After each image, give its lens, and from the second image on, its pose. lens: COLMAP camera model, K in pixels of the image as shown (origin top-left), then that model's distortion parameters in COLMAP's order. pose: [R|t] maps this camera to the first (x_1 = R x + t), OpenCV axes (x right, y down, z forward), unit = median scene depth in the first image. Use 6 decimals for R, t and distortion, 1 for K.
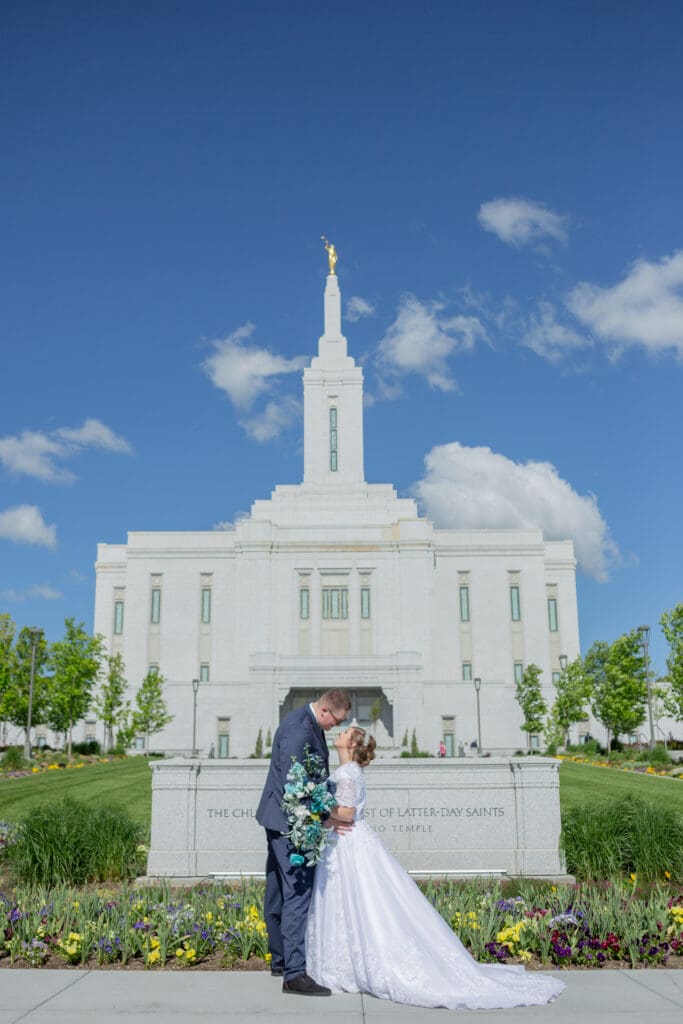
lens RADIAL K [[1018.9, 0, 326.8], [0, 1018.9, 516.6], [0, 0, 1]] dist [-0.100883, 0.117679]
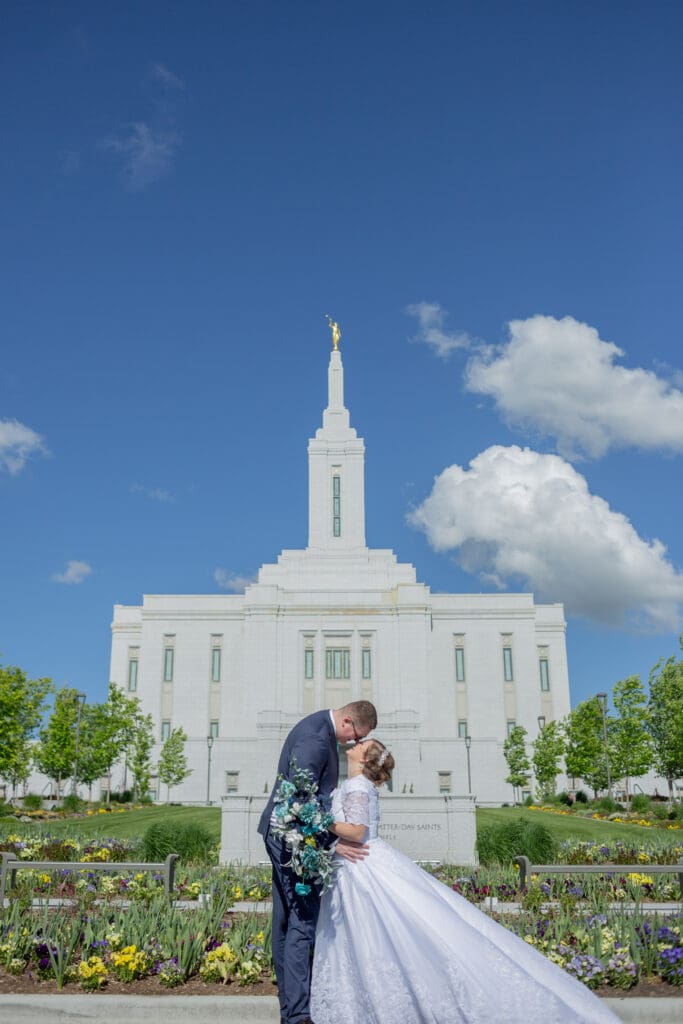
lens RADIAL K [[1012.1, 0, 314.4], [0, 1012.1, 481.4], [0, 0, 1]] dist [-0.086984, 0.048586]
pose [[0.999874, 0.002538, -0.015674, -0.000246], [-0.003902, 0.996143, -0.087655, -0.011687], [0.015391, 0.087705, 0.996028, -0.064848]]
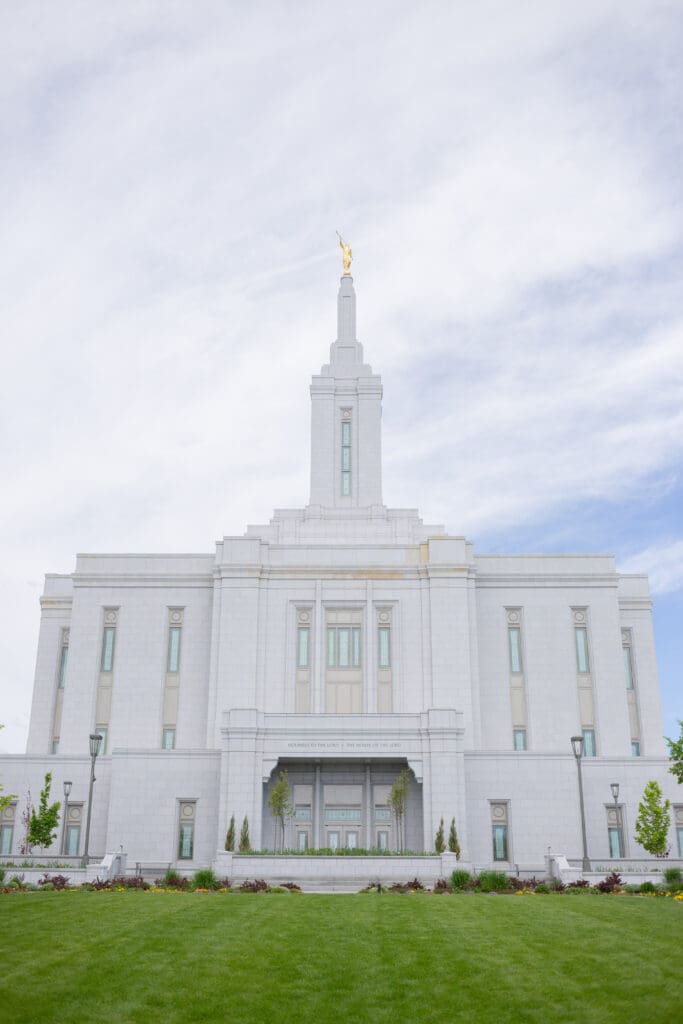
lens RADIAL K [[998.8, 0, 338.3], [0, 998.8, 529.6], [0, 0, 1]] dist [-0.061337, 0.004505]
pose [[0.999940, 0.007391, -0.008029, 0.009112], [-0.007923, 0.997627, -0.068399, 0.048775], [0.007504, 0.068458, 0.997626, 0.255282]]
